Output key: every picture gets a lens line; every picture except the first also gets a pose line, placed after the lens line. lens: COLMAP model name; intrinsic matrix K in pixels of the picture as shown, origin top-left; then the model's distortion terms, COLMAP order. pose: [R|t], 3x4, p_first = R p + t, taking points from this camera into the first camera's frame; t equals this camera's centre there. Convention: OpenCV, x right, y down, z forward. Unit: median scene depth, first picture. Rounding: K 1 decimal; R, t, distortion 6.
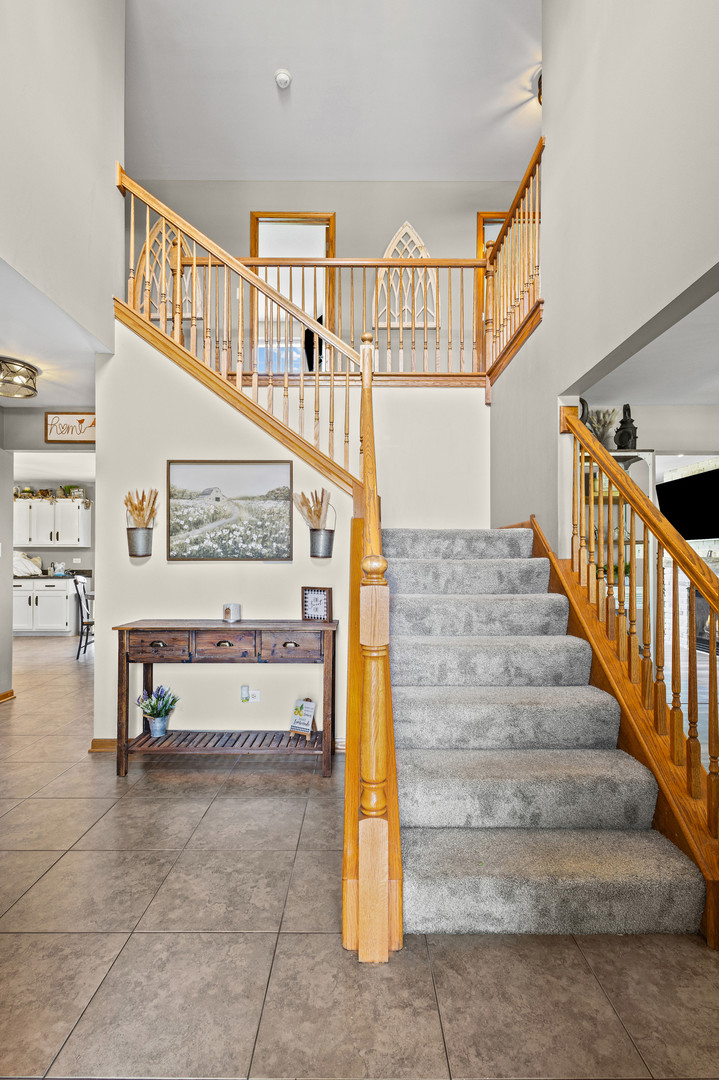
lens RADIAL K [[505.7, 0, 358.6], [0, 505.7, 545.2], [0, 0, 1]] dist [-0.001469, -0.000117]
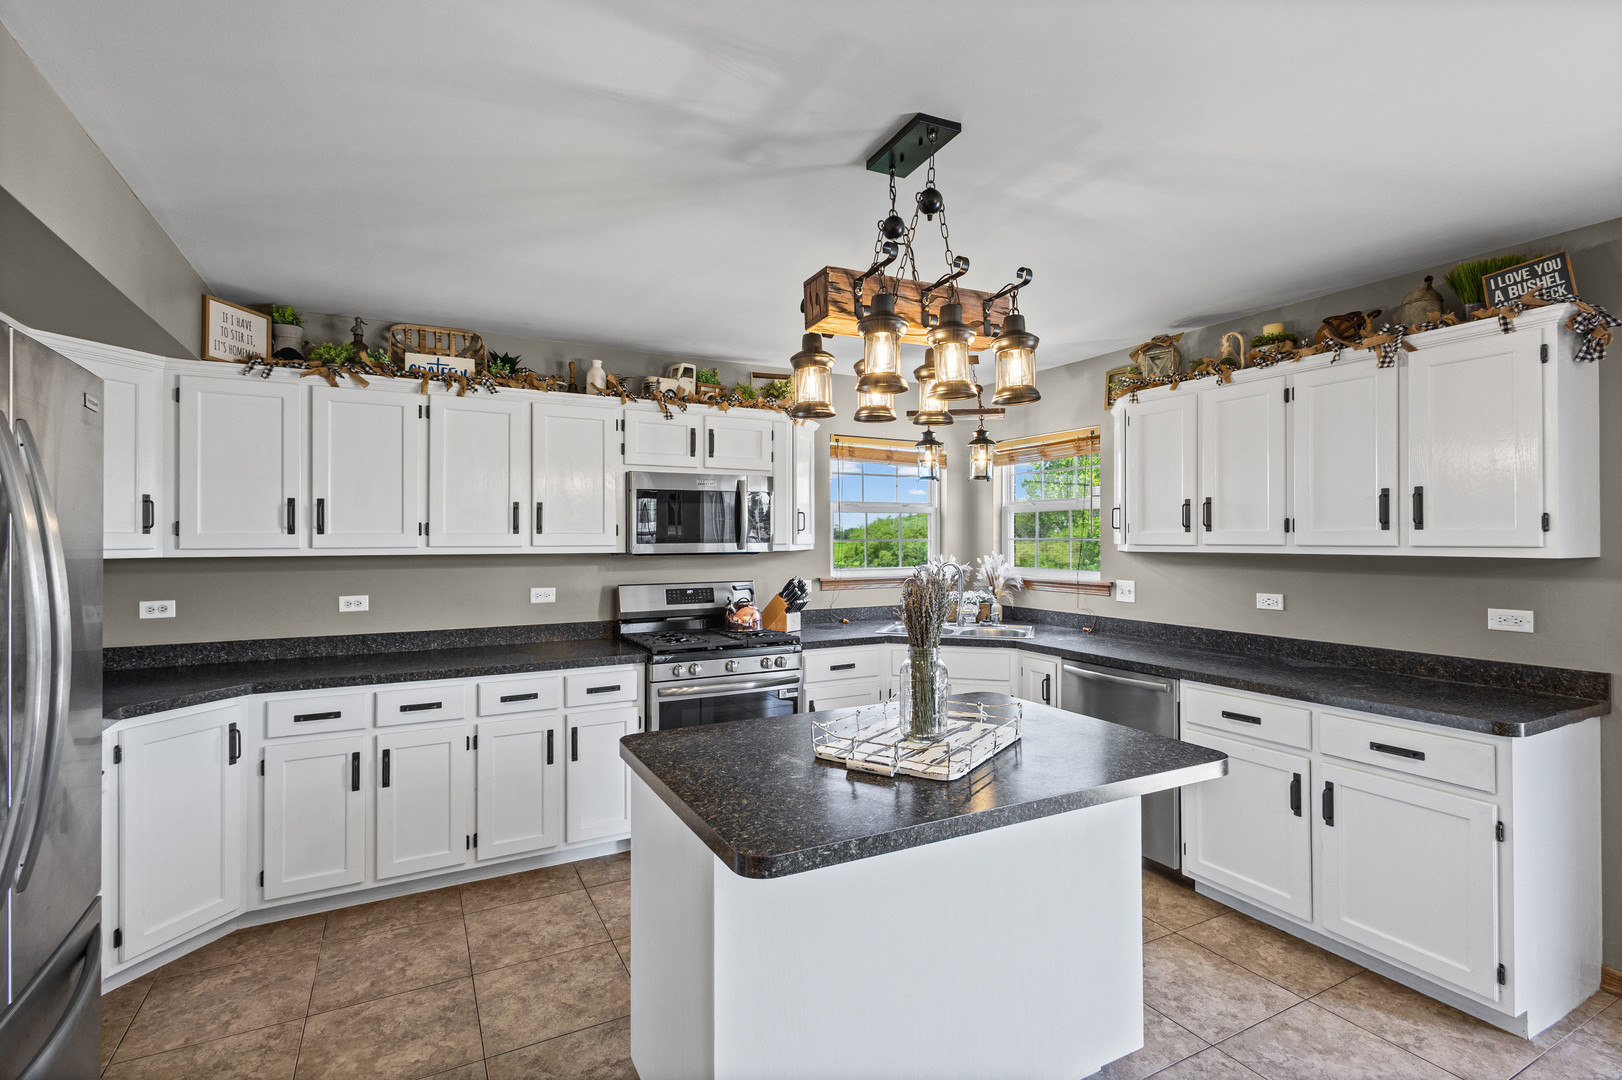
lens RADIAL K [[759.5, 0, 809.9], [0, 759.5, 539.5], [0, 0, 1]] dist [-0.001469, -0.000117]
pose [[0.468887, -0.006045, -0.883237, -0.427555], [0.009282, 0.999955, -0.001916, -0.005758], [0.883209, -0.007299, 0.468922, 0.612442]]
